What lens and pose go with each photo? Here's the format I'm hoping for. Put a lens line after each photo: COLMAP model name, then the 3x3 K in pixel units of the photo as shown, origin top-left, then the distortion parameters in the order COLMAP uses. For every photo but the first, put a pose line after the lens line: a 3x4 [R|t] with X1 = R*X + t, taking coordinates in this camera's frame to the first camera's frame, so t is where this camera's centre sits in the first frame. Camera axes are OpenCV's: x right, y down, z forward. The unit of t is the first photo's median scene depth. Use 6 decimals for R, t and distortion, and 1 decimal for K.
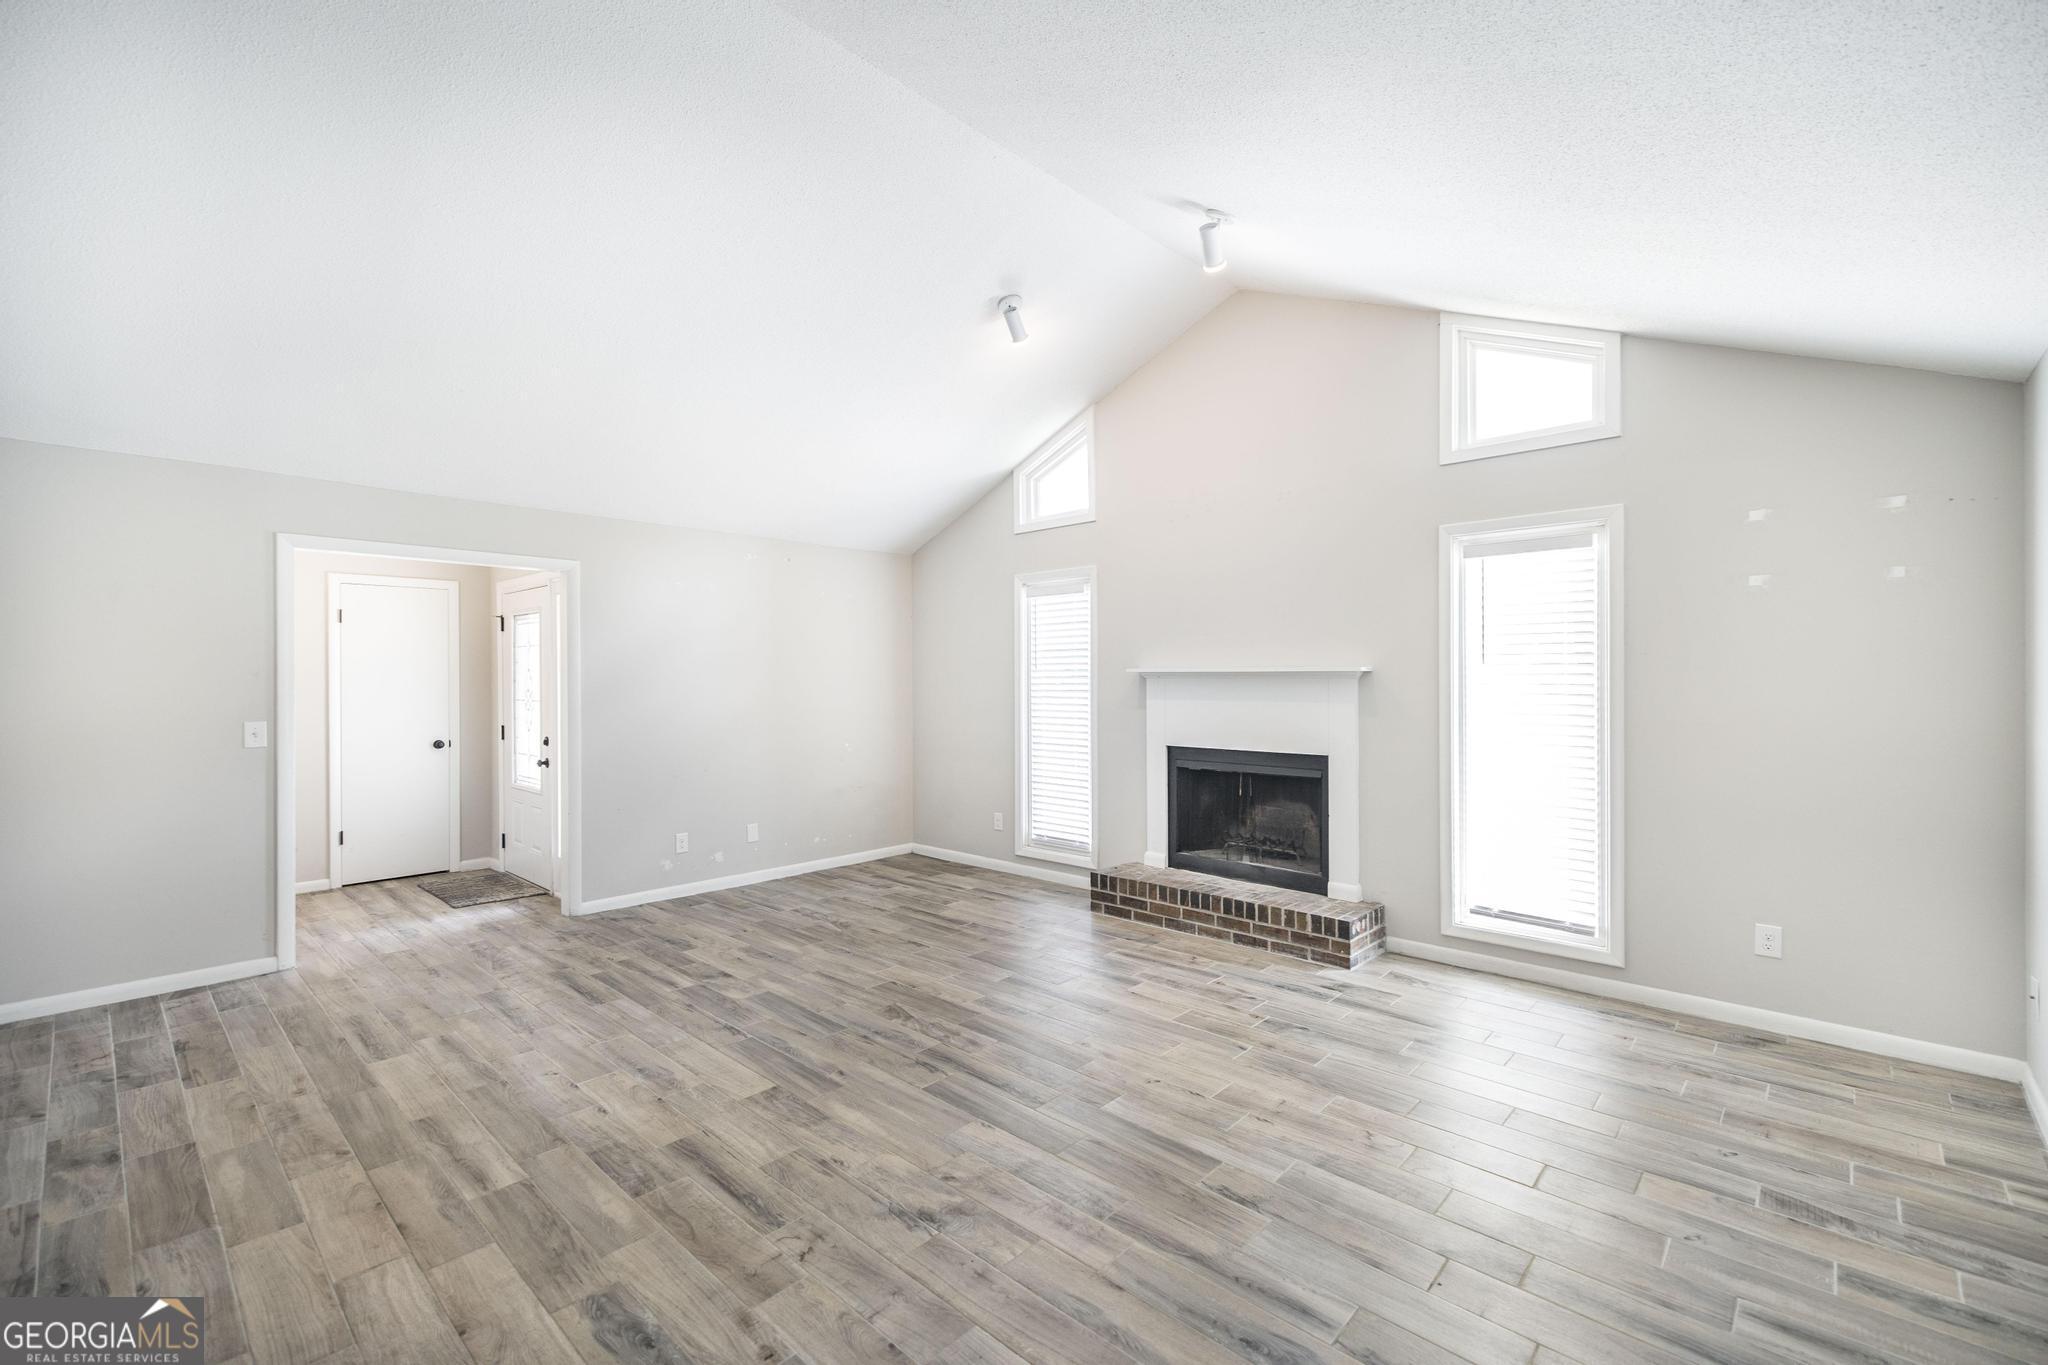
lens RADIAL K [[865.7, 0, 1024.0], [0, 865.7, 682.5], [0, 0, 1]] dist [0.000795, 0.000878]
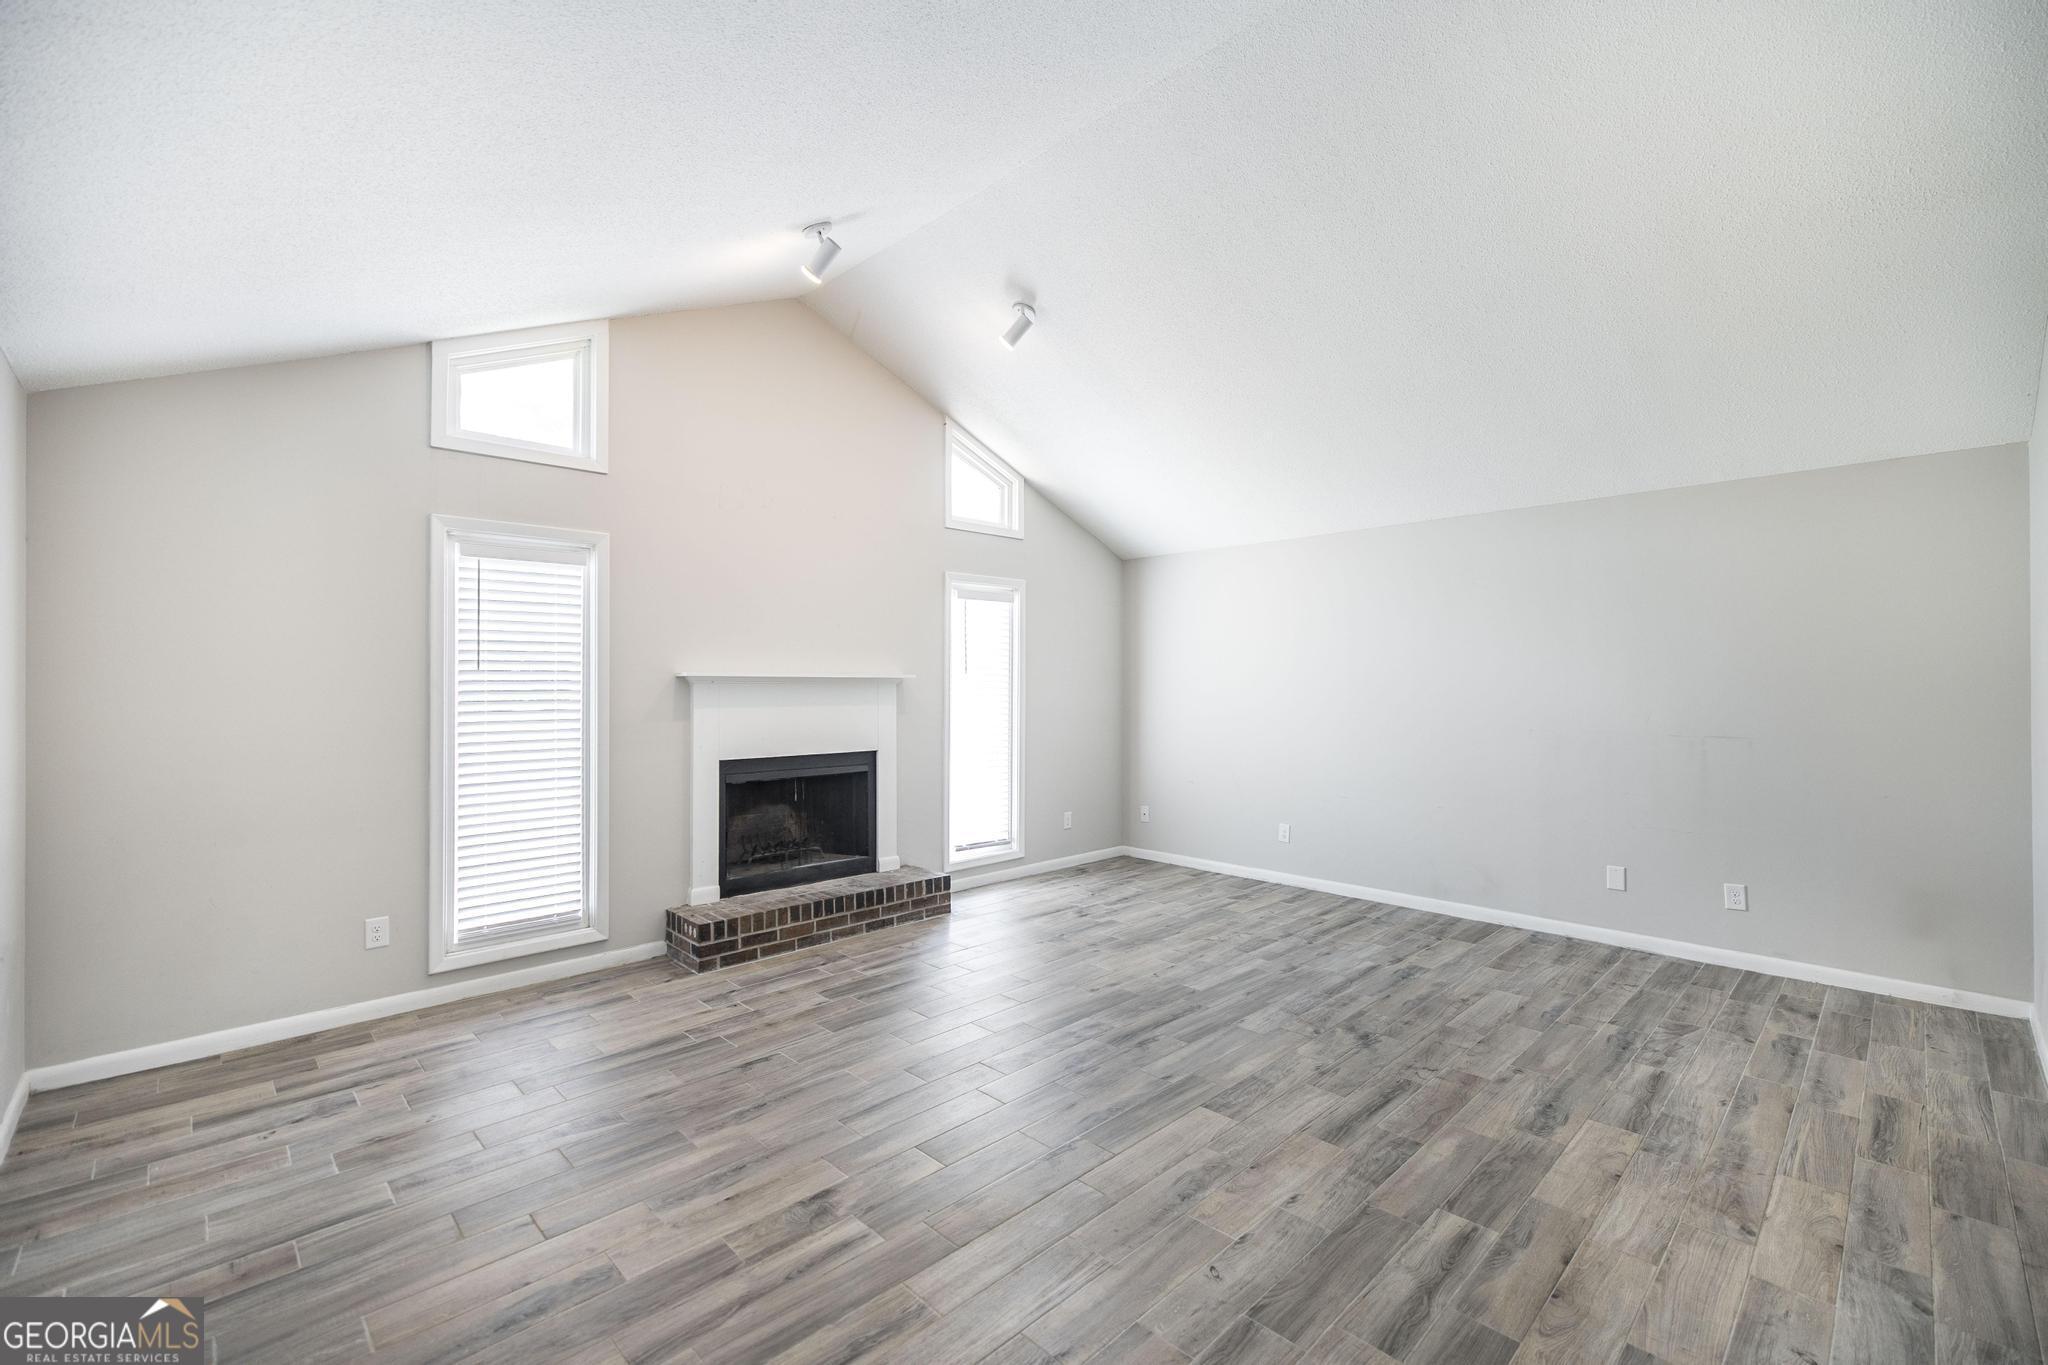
lens RADIAL K [[879.8, 0, 1036.3], [0, 879.8, 684.2], [0, 0, 1]] dist [0.004085, -0.000001]
pose [[0.040136, 0.003557, 0.999188, -0.921135], [0.007657, 0.999963, -0.003867, 0.002384], [-0.999165, 0.007806, 0.040107, 0.830175]]
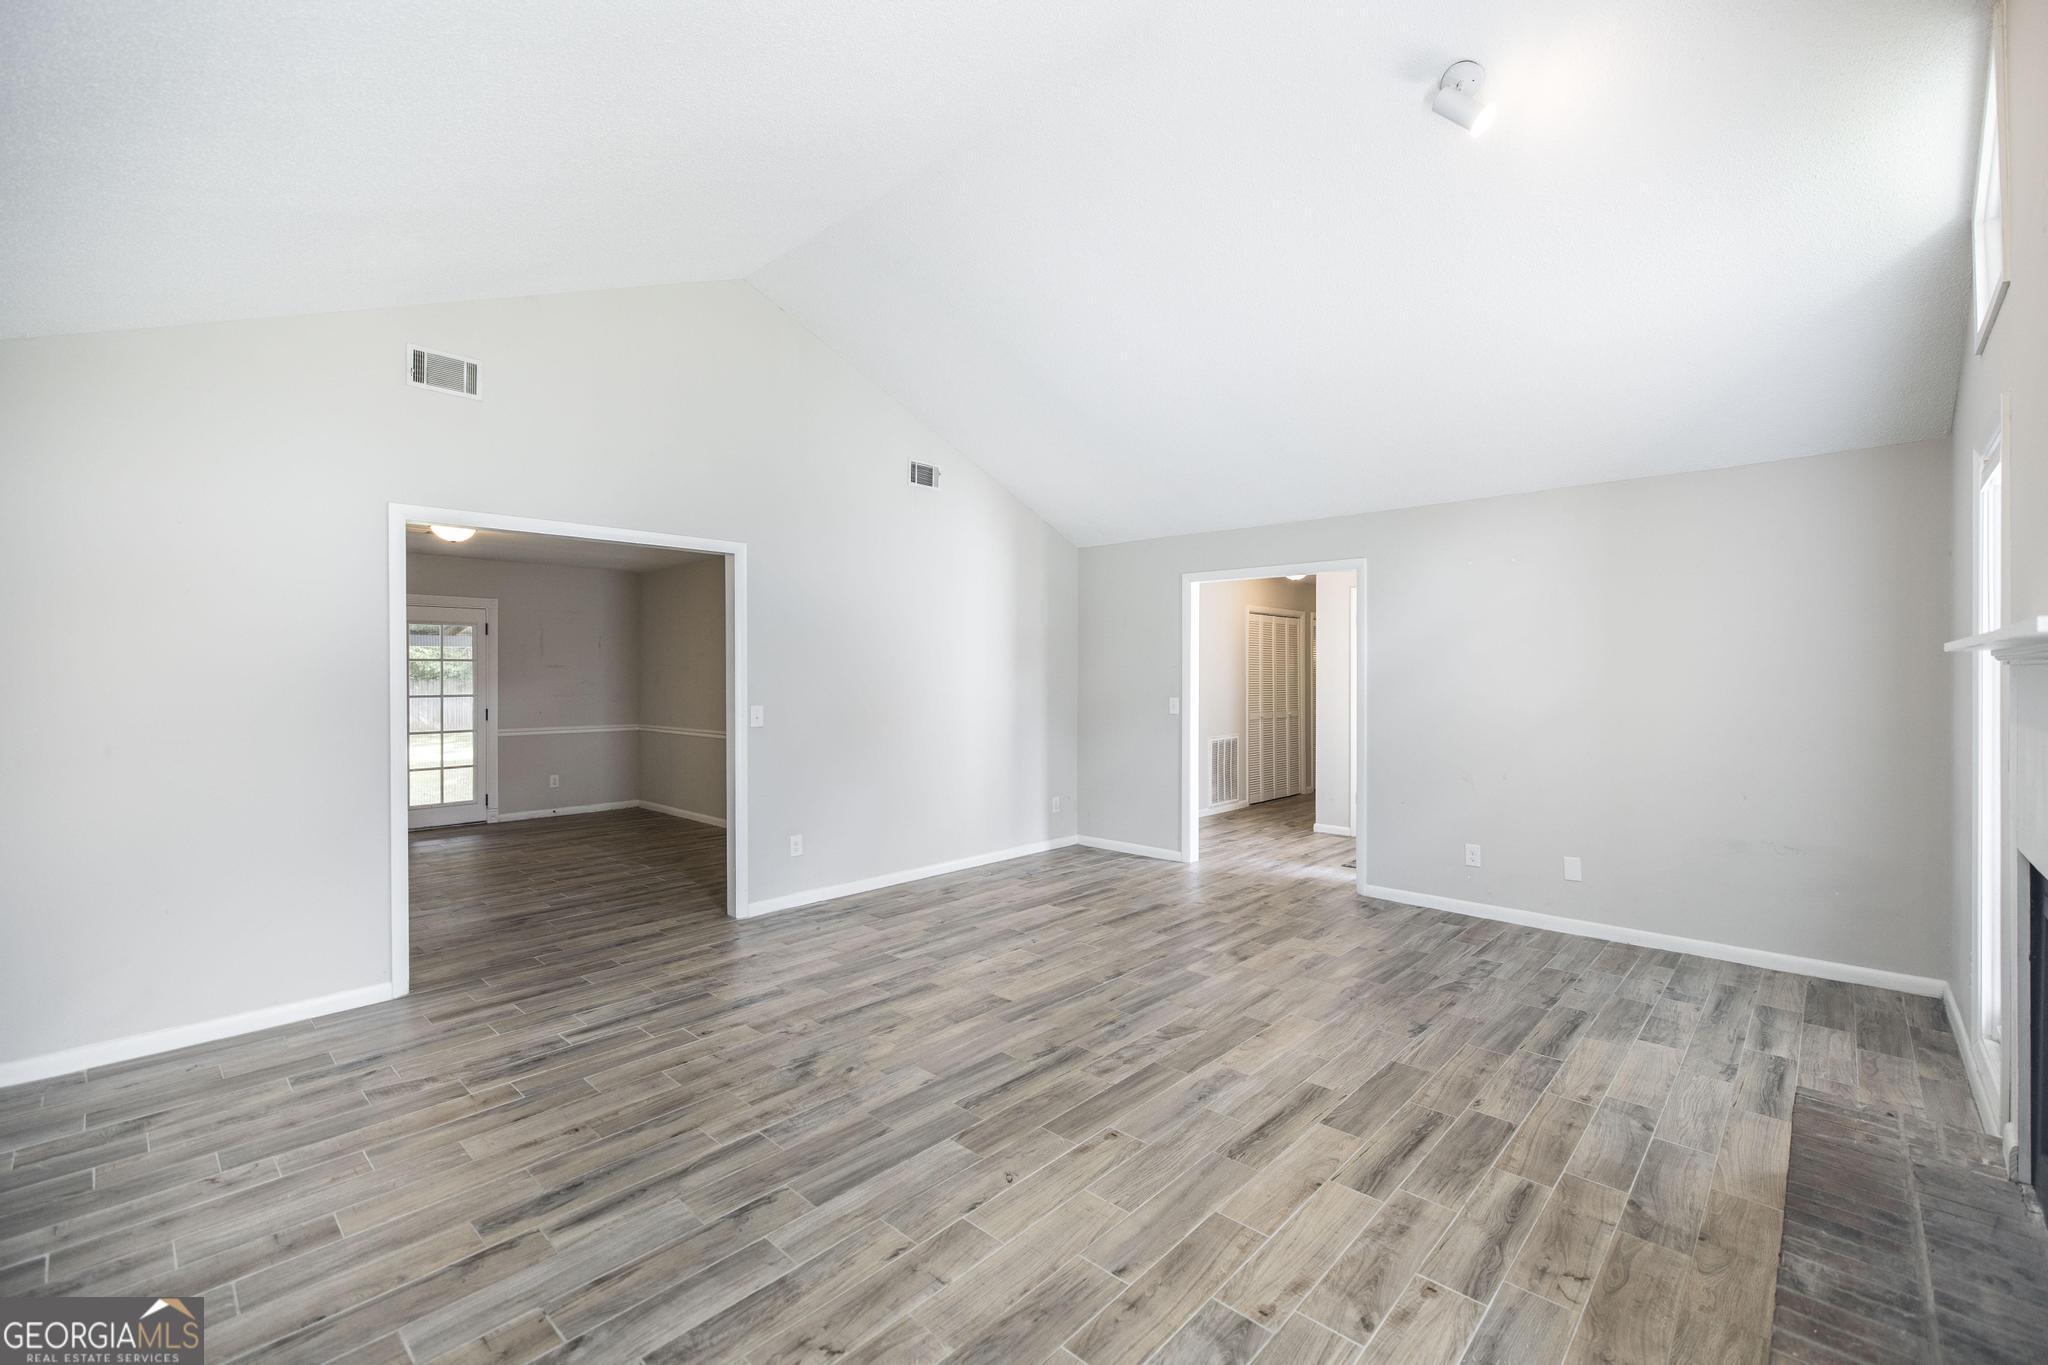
lens RADIAL K [[879.8, 0, 1036.3], [0, 879.8, 684.2], [0, 0, 1]] dist [0.004085, -0.000001]
pose [[0.001548, 0.013734, -0.999904, 0.695055], [-0.007045, 0.999881, 0.013723, -0.000101], [0.999974, 0.007023, 0.001645, 0.749434]]
